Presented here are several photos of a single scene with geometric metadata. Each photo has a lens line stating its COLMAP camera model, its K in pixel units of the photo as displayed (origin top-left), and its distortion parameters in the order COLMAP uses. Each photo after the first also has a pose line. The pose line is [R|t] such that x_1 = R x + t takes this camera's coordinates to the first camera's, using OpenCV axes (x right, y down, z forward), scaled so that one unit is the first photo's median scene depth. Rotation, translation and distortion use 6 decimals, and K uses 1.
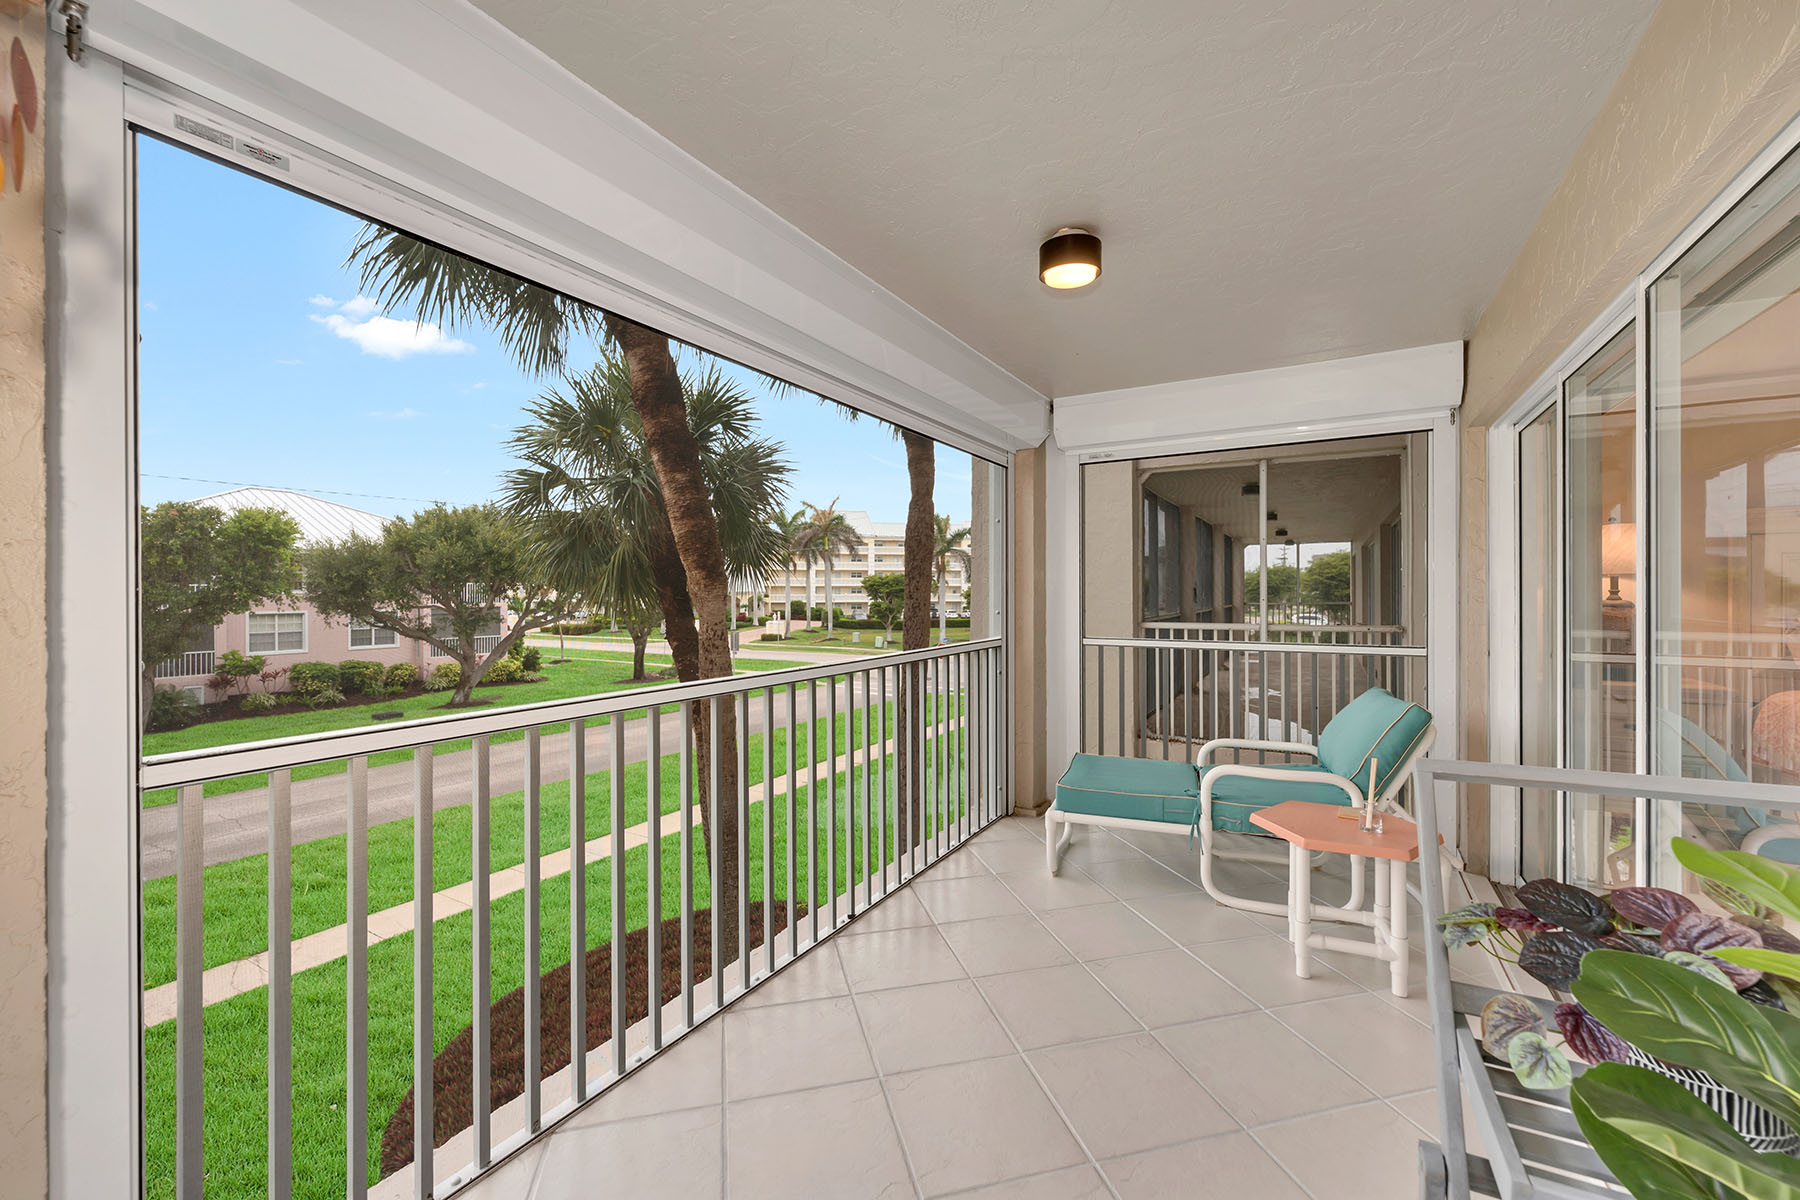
lens RADIAL K [[721.5, 0, 898.1], [0, 721.5, 593.8], [0, 0, 1]] dist [-0.000039, 0.000009]
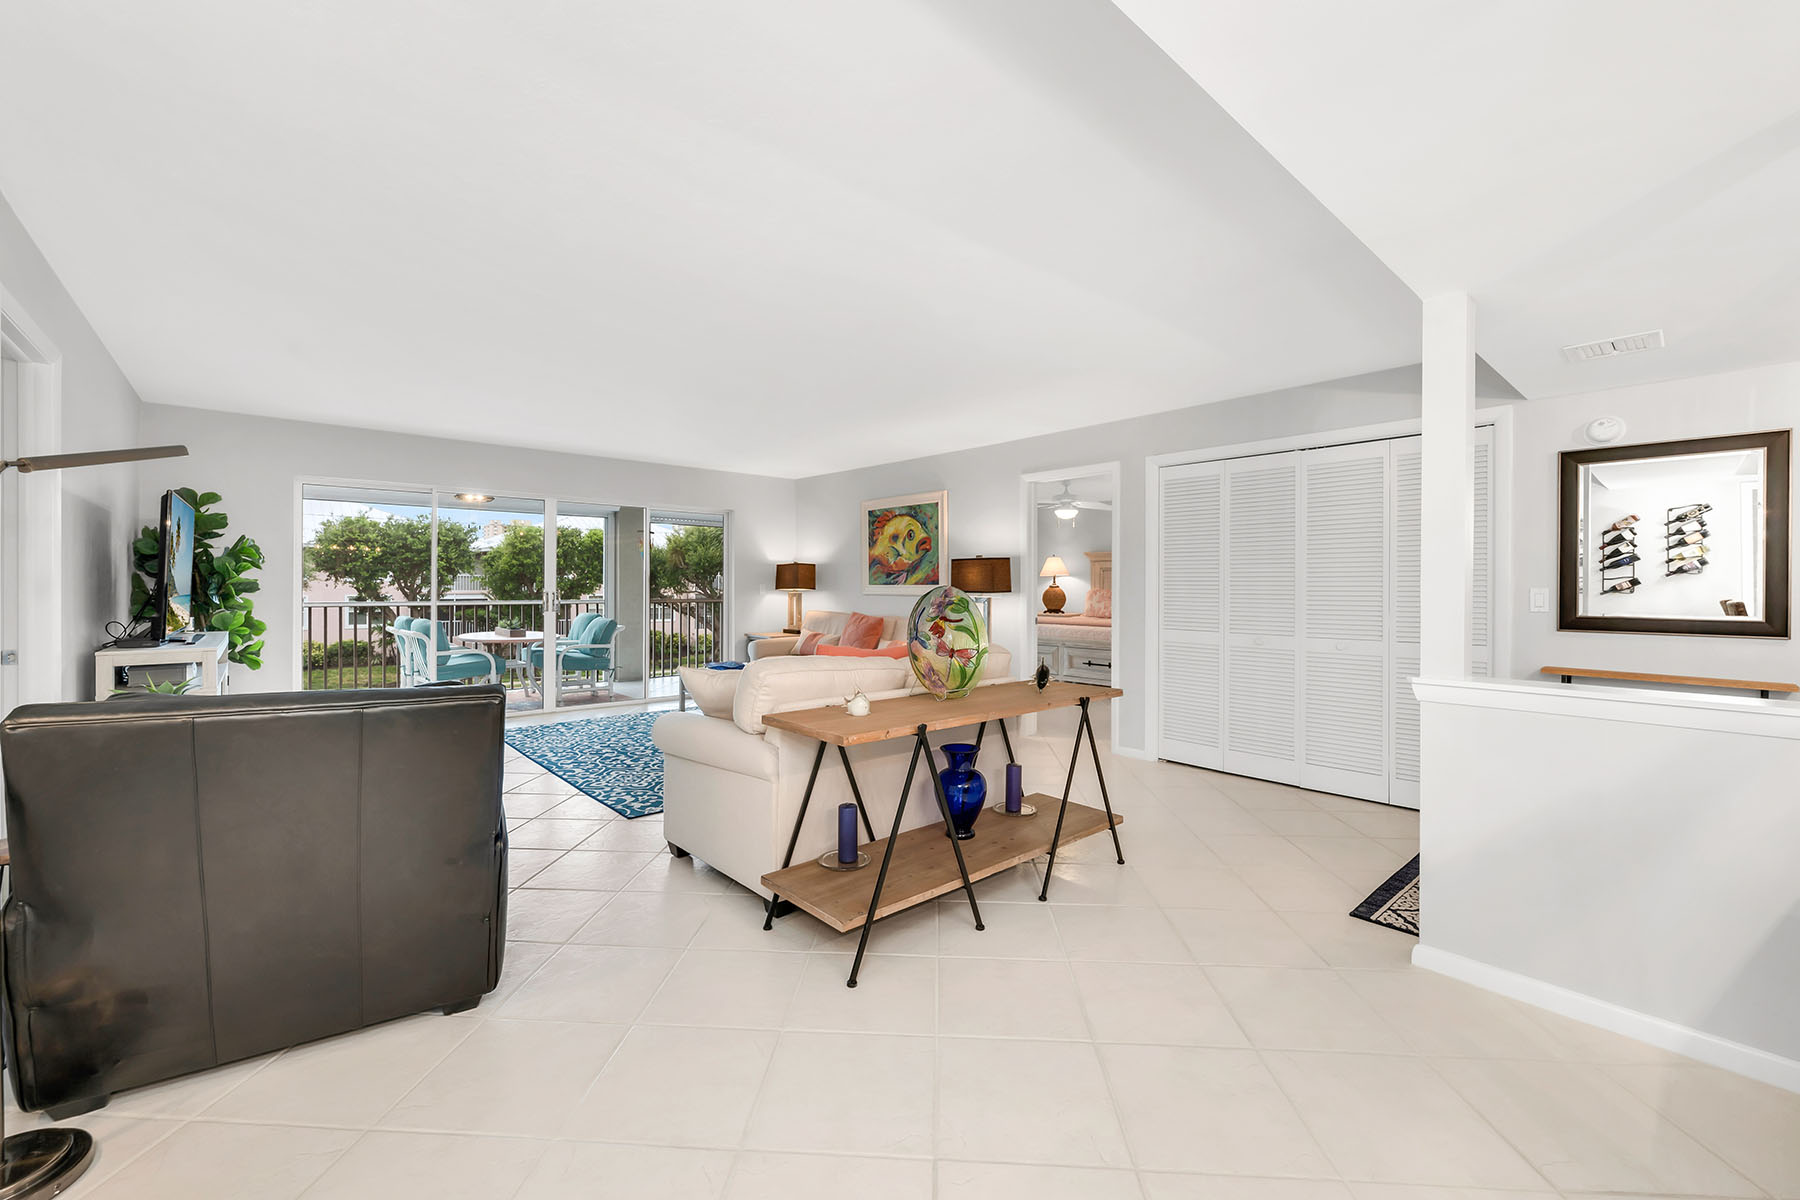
lens RADIAL K [[721.5, 0, 898.1], [0, 721.5, 593.8], [0, 0, 1]] dist [-0.000039, 0.000009]
pose [[0.954046, 0.010584, -0.299474, 0.193412], [-0.007448, 0.999905, 0.011610, 0.002649], [0.299568, -0.008845, 0.954034, -0.284247]]
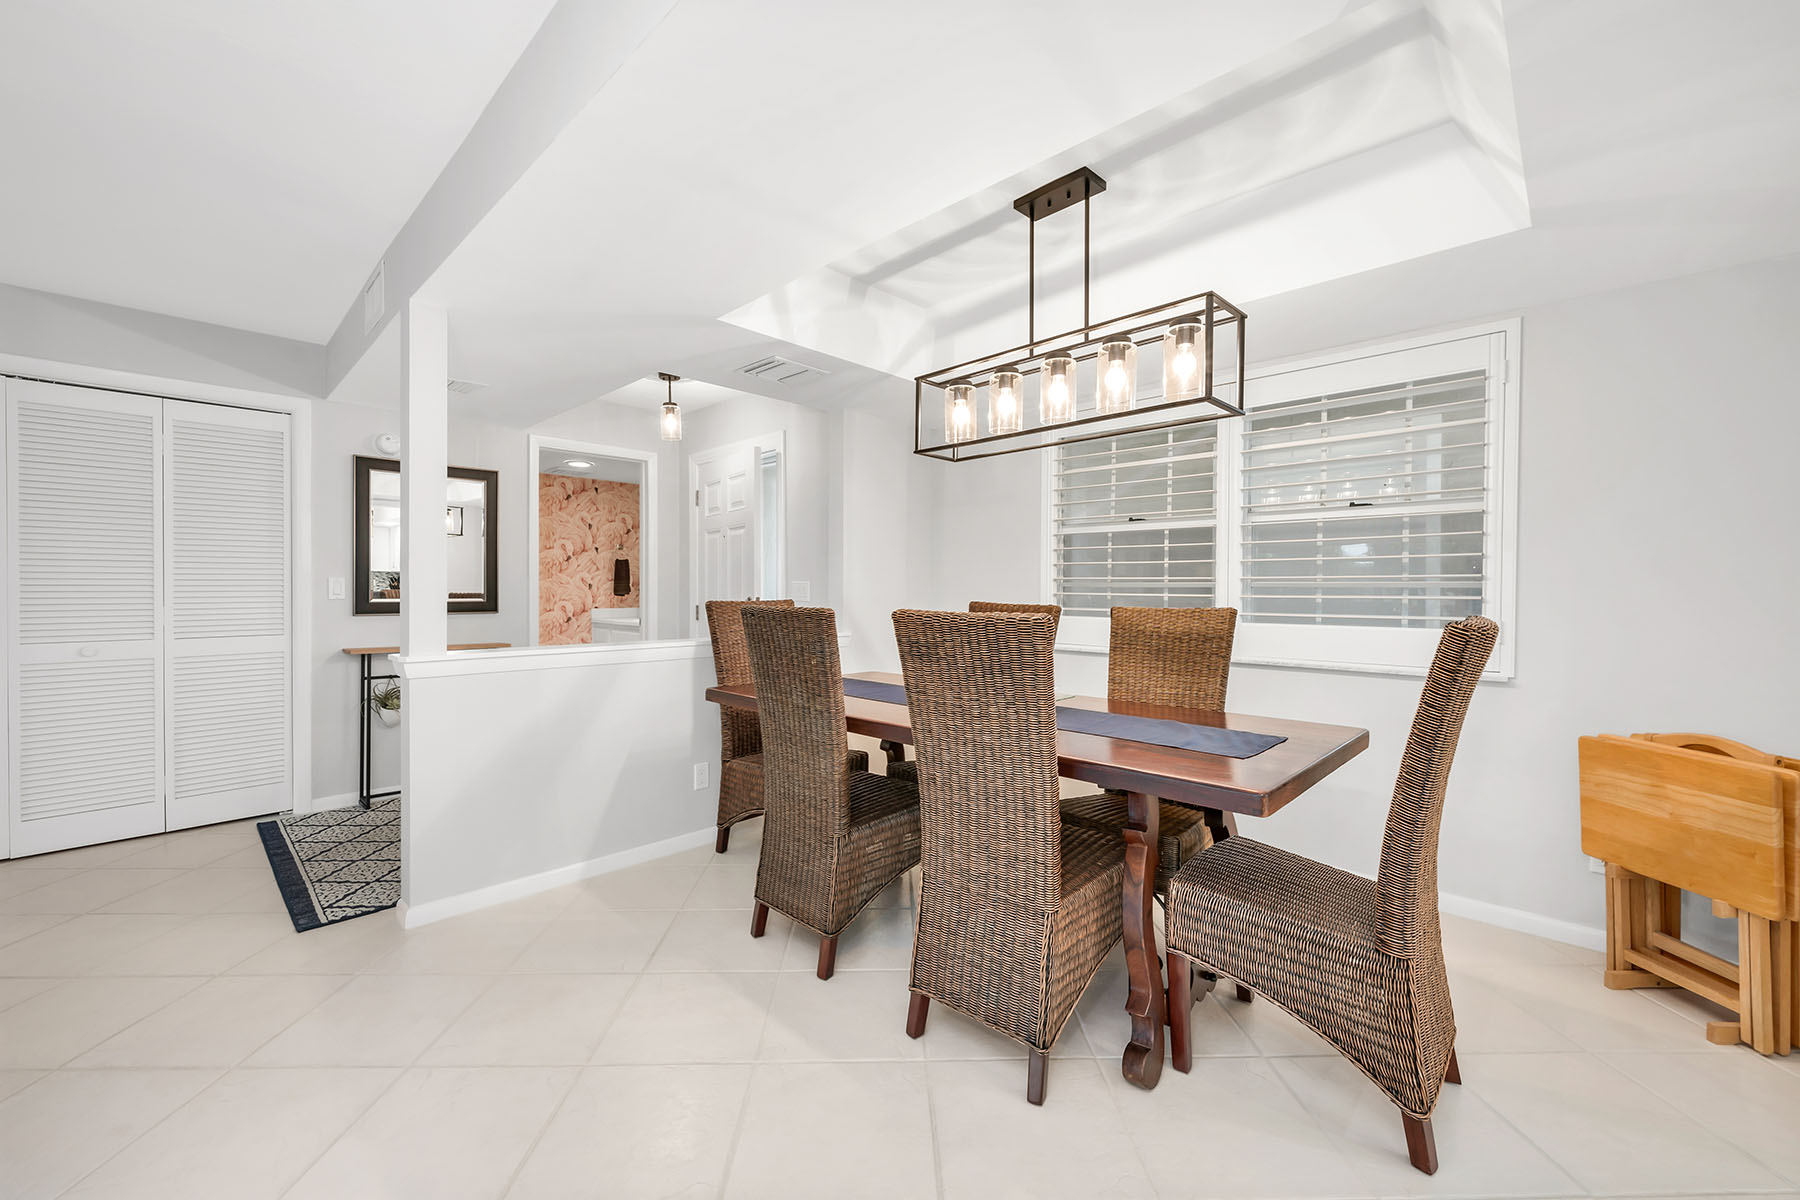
lens RADIAL K [[721.5, 0, 898.1], [0, 721.5, 593.8], [0, 0, 1]] dist [-0.000039, 0.000009]
pose [[0.223911, -0.001037, 0.974609, 0.149385], [-0.004408, 0.999988, 0.002076, 0.004939], [-0.974600, -0.004761, 0.223904, -0.262682]]
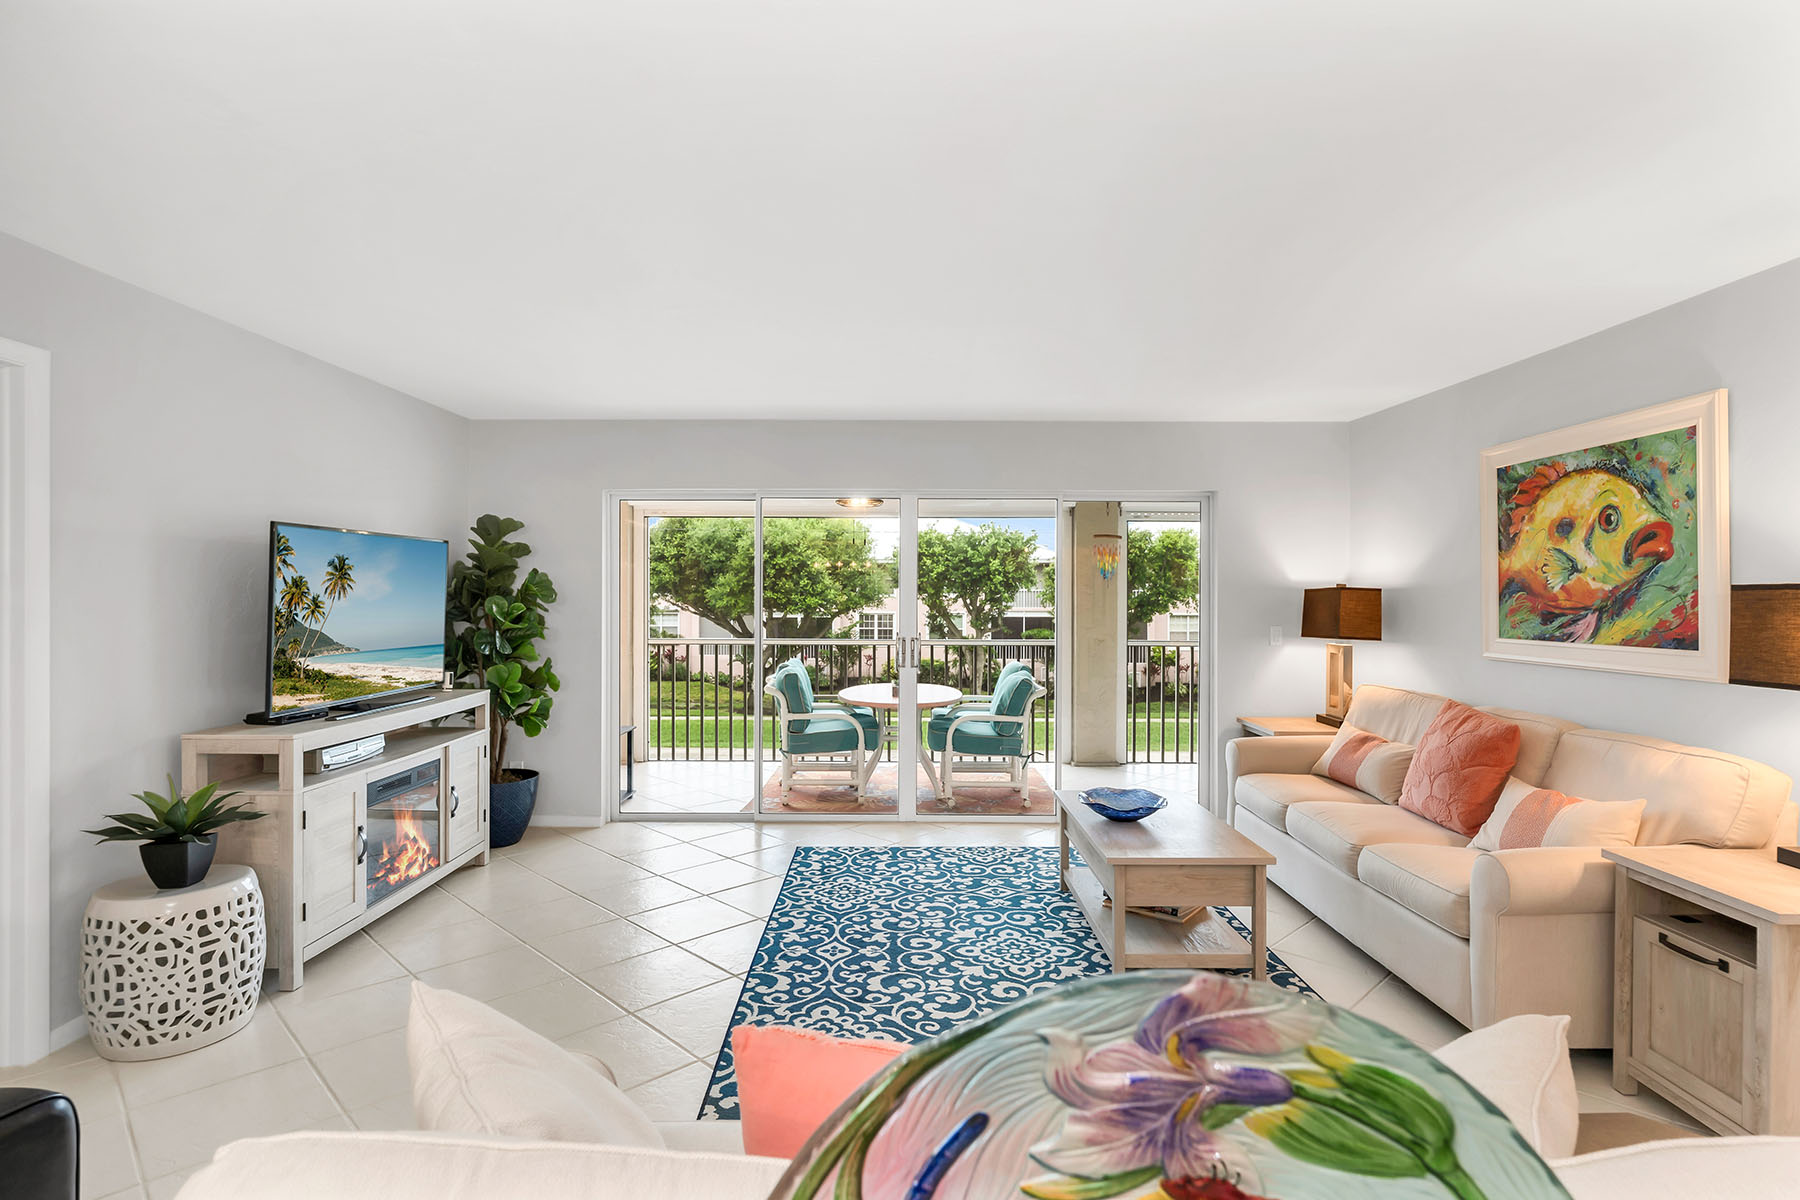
lens RADIAL K [[909.8, 0, 894.2], [0, 909.8, 600.9], [0, 0, 1]] dist [-0.000104, -0.000292]
pose [[0.513593, 0.009736, -0.857979, 0.178041], [-0.005741, 0.999952, 0.007910, -0.004622], [0.858015, 0.000863, 0.513625, -0.184386]]
